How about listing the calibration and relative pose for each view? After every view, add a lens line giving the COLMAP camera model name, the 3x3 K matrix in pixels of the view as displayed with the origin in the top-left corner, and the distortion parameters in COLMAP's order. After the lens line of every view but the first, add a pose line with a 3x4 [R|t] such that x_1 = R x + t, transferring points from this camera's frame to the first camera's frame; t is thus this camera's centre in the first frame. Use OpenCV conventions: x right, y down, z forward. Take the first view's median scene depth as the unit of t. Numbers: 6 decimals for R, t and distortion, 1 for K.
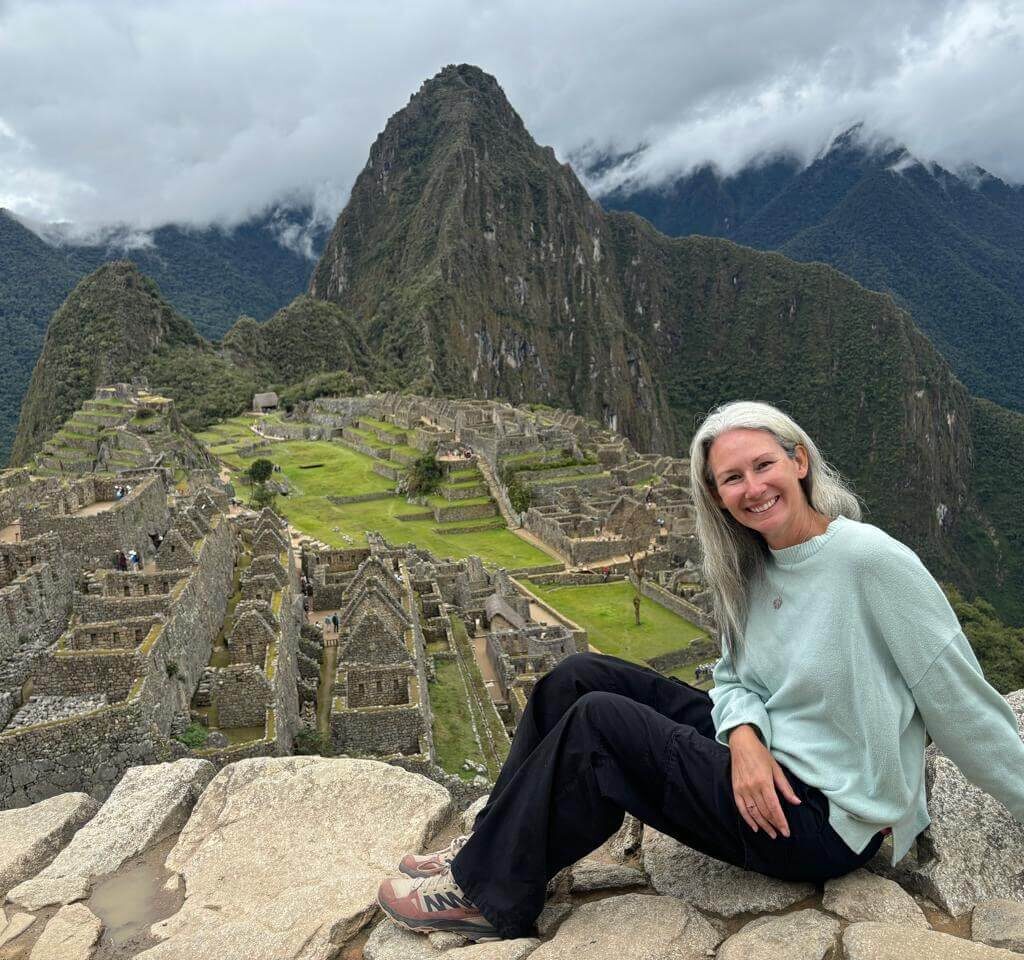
lens RADIAL K [[928.3, 0, 506.2], [0, 928.3, 500.1], [0, 0, 1]] dist [0.042425, -0.067217]
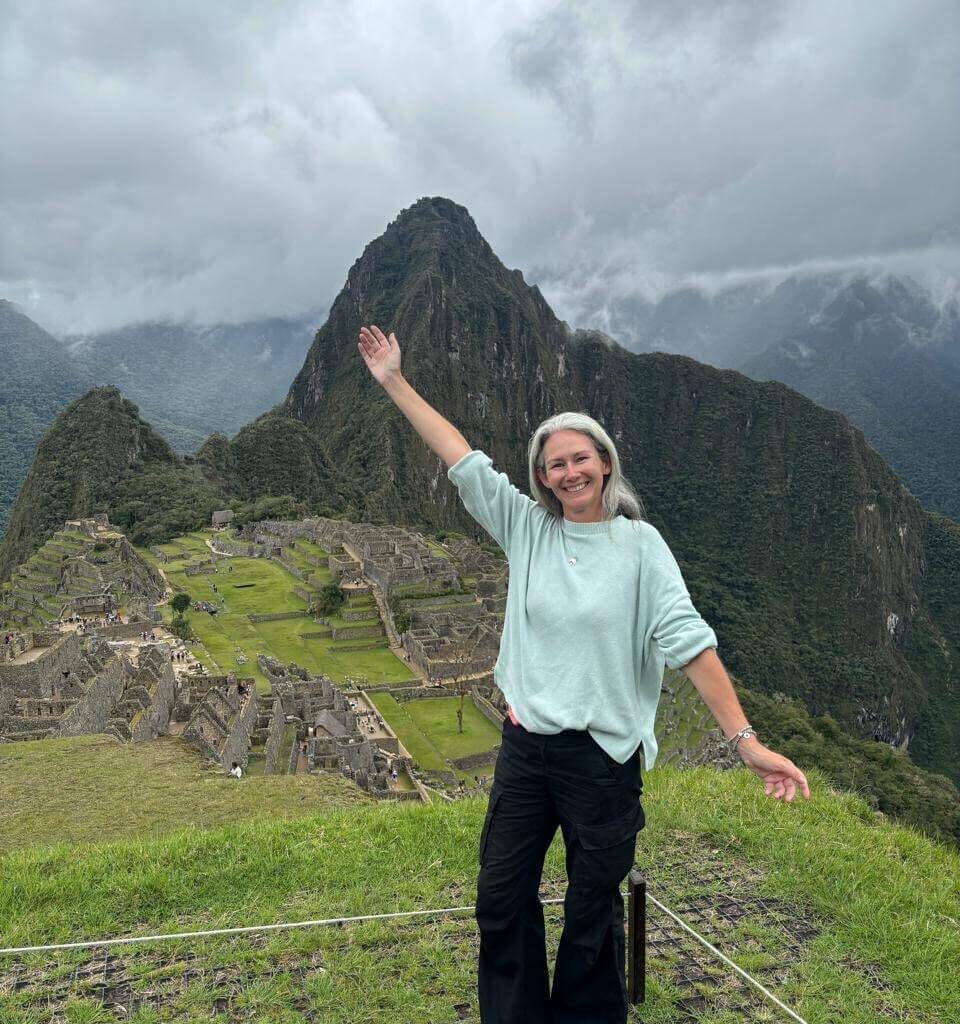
lens RADIAL K [[928.3, 0, 484.0], [0, 928.3, 520.9], [0, 0, 1]] dist [0.042425, -0.067217]
pose [[0.999574, 0.026306, -0.012679, 0.036210], [-0.027186, 0.996803, -0.075133, -0.012429], [0.010662, 0.075446, 0.997093, -0.062490]]
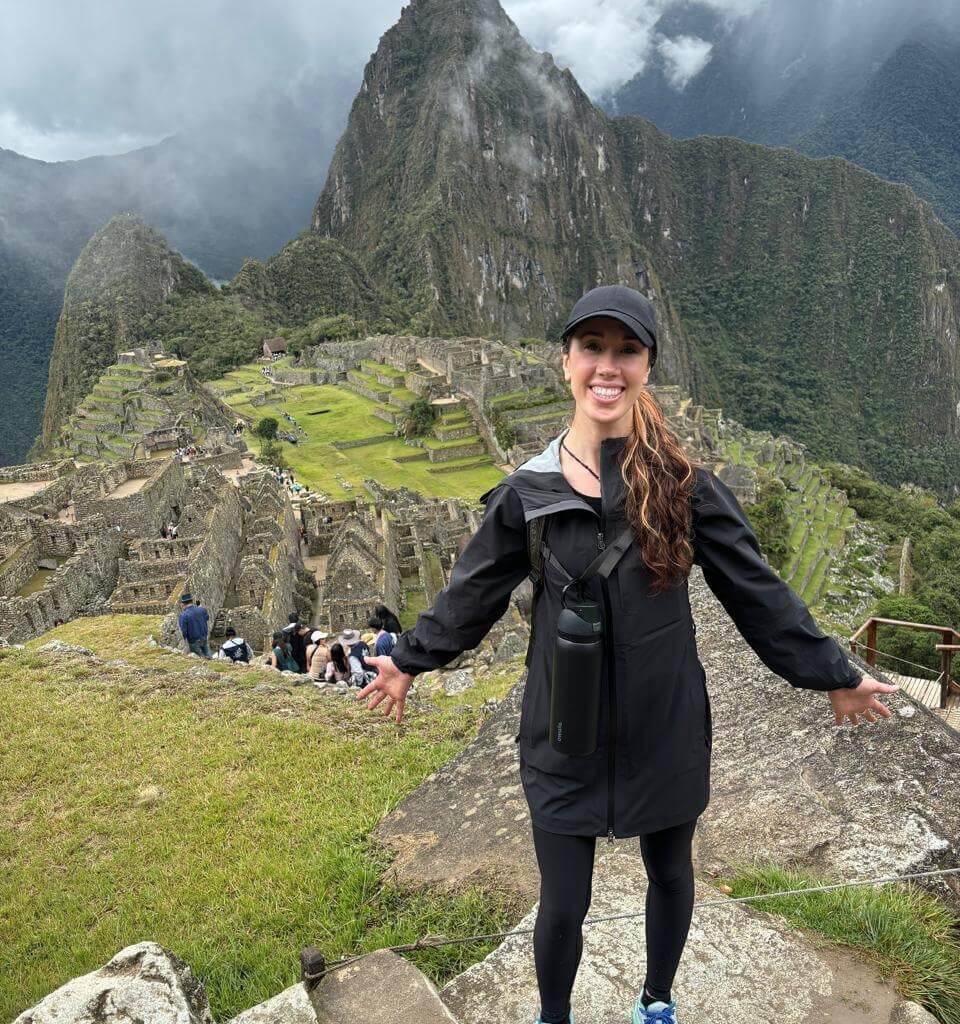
lens RADIAL K [[928.3, 0, 485.2], [0, 928.3, 516.7], [0, 0, 1]] dist [0.042425, -0.067217]
pose [[0.997487, -0.048110, -0.052004, 0.011517], [0.053370, 0.993039, 0.105000, -0.006266], [0.046590, -0.107511, 0.993112, -0.025854]]
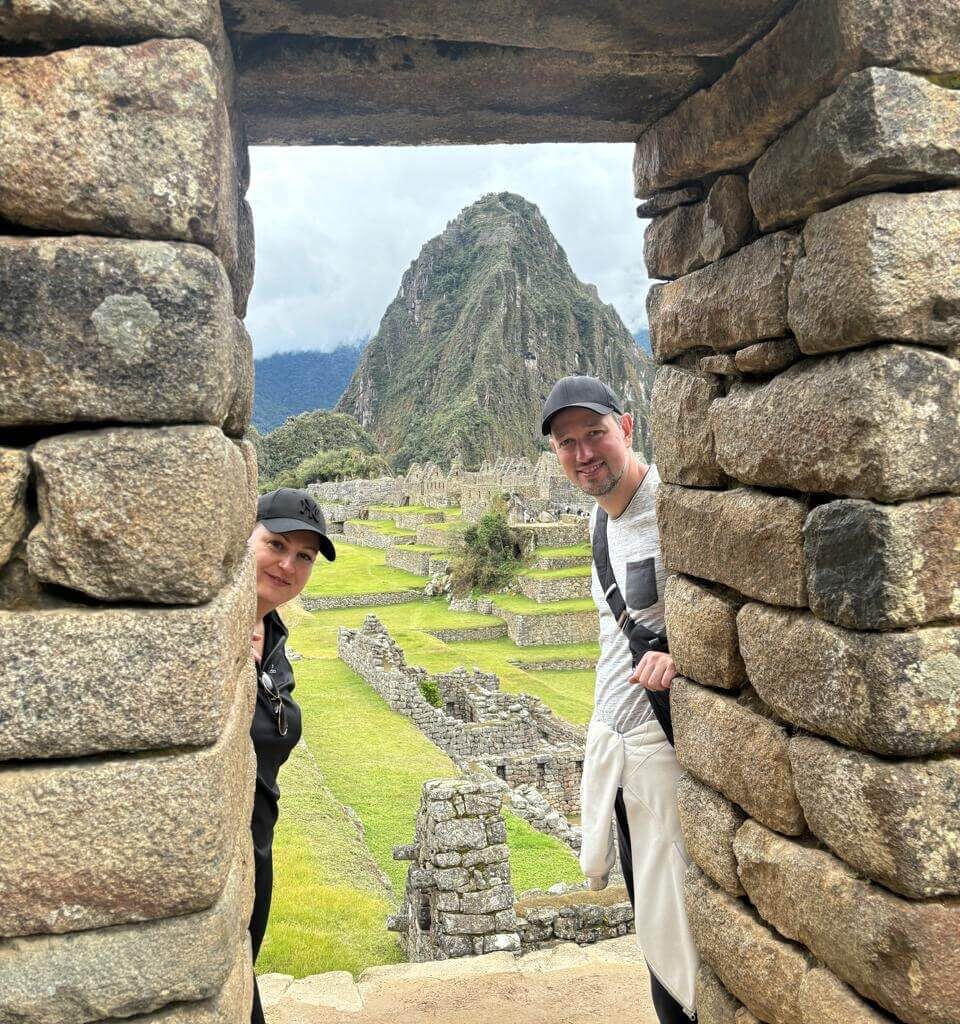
lens RADIAL K [[928.3, 0, 482.0], [0, 928.3, 529.5], [0, 0, 1]] dist [0.042425, -0.067217]
pose [[0.998643, 0.017319, -0.049115, -0.018464], [-0.024607, 0.988089, -0.151903, 0.010104], [0.045899, 0.152906, 0.987174, 0.142035]]
